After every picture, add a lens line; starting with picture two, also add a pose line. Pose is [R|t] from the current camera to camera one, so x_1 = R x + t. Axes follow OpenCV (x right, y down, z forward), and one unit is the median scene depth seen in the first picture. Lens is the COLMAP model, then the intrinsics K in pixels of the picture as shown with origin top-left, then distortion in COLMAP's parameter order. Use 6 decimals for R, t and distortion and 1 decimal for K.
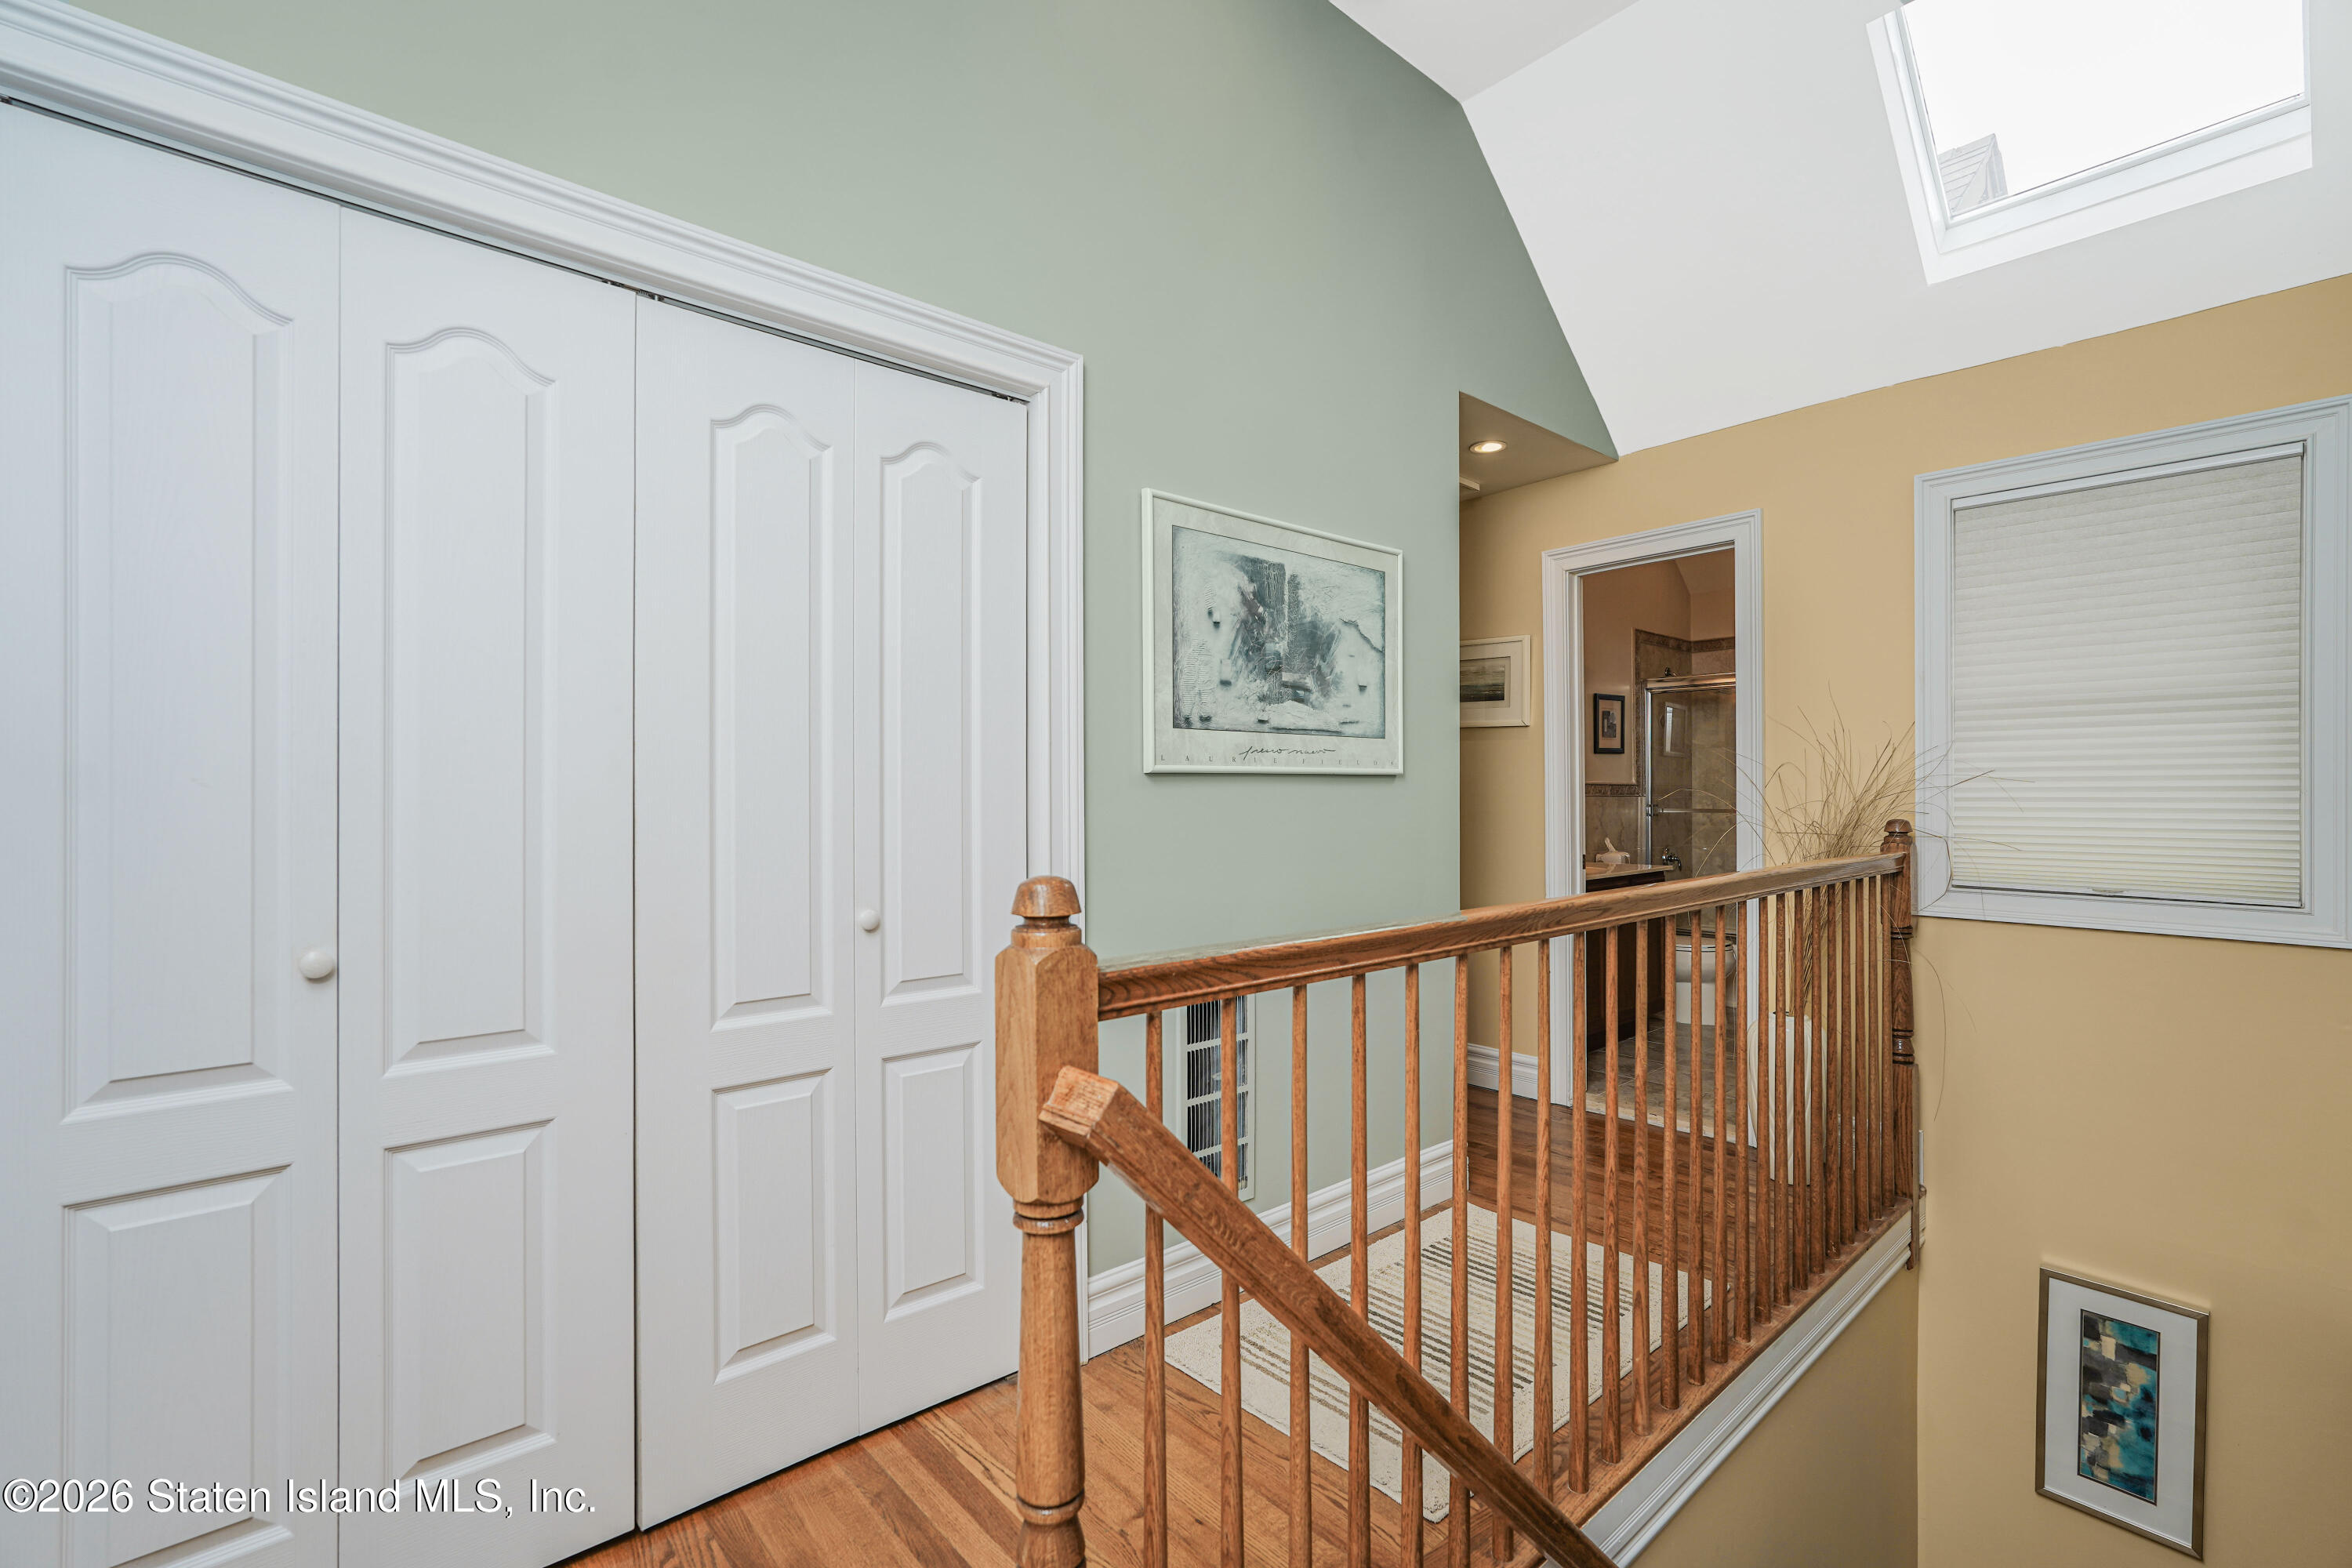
lens RADIAL K [[1053.2, 0, 1185.0], [0, 1053.2, 797.3], [0, 0, 1]] dist [-0.013254, 0.004910]
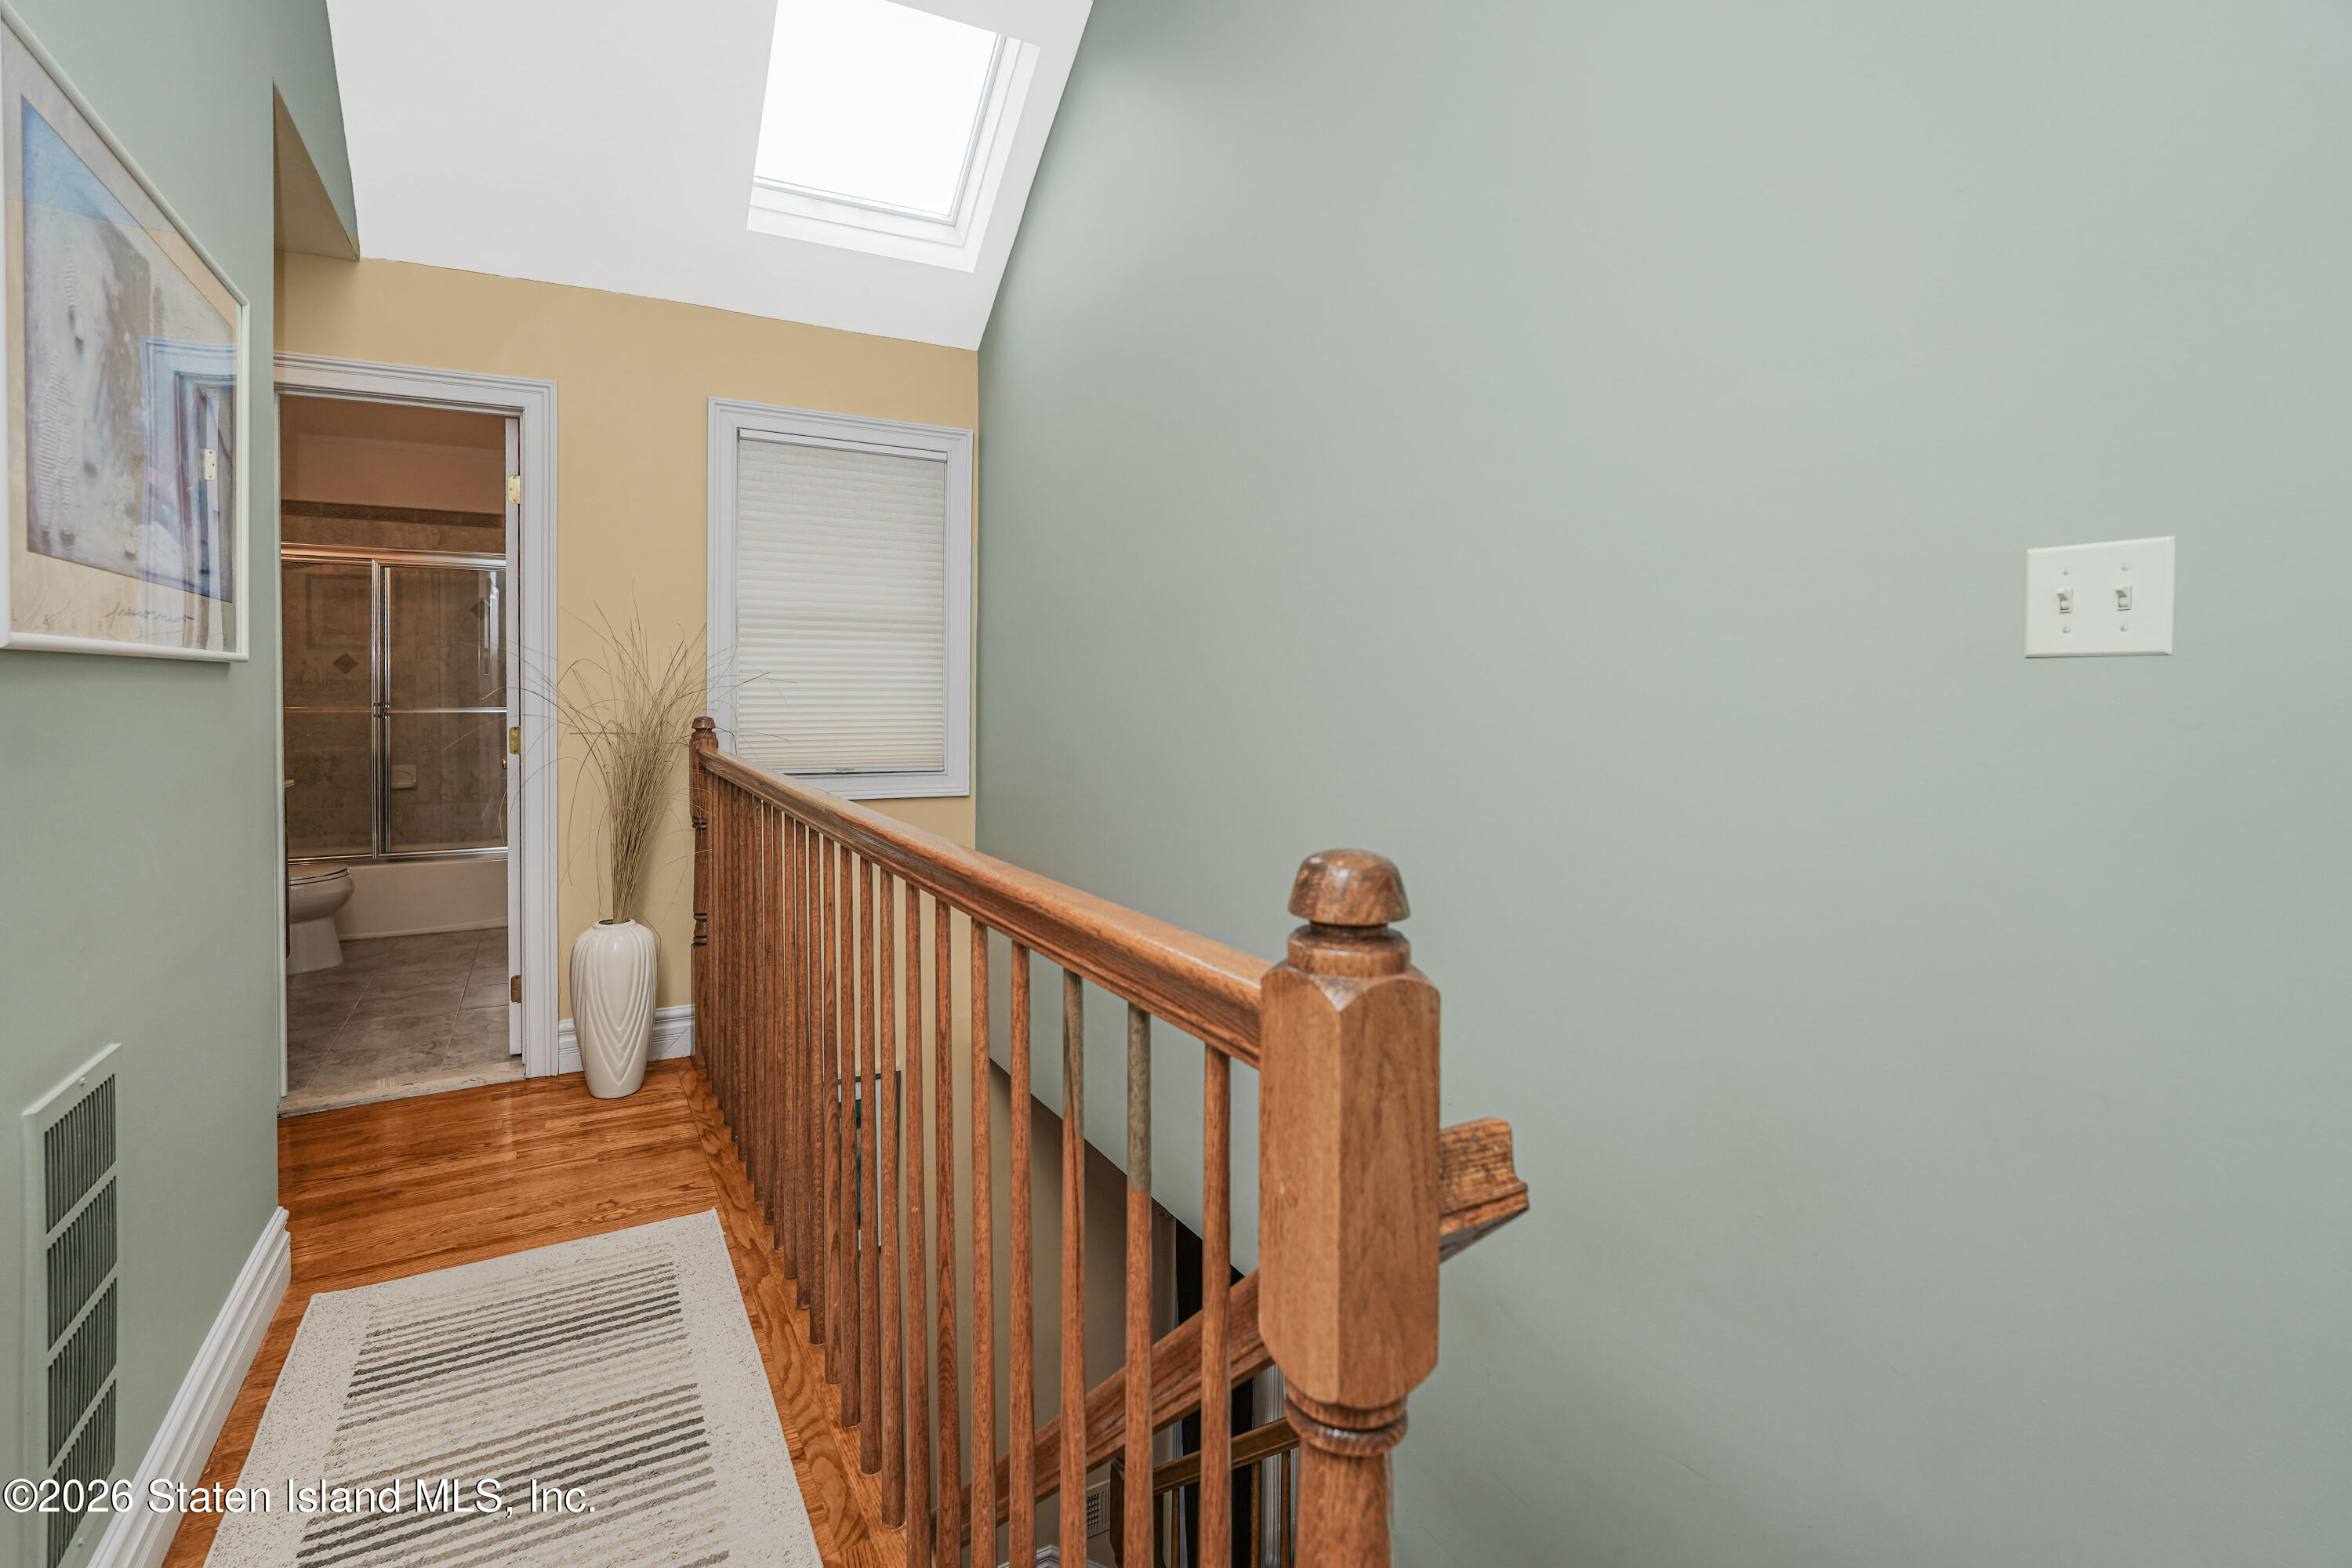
lens RADIAL K [[1053.2, 0, 1102.8], [0, 1053.2, 694.9], [0, 0, 1]] dist [-0.013254, 0.004910]
pose [[0.254176, -0.001890, 0.967156, -0.251822], [-0.005007, 0.999982, 0.003270, -0.006754], [-0.967145, -0.005674, 0.254162, 0.345248]]
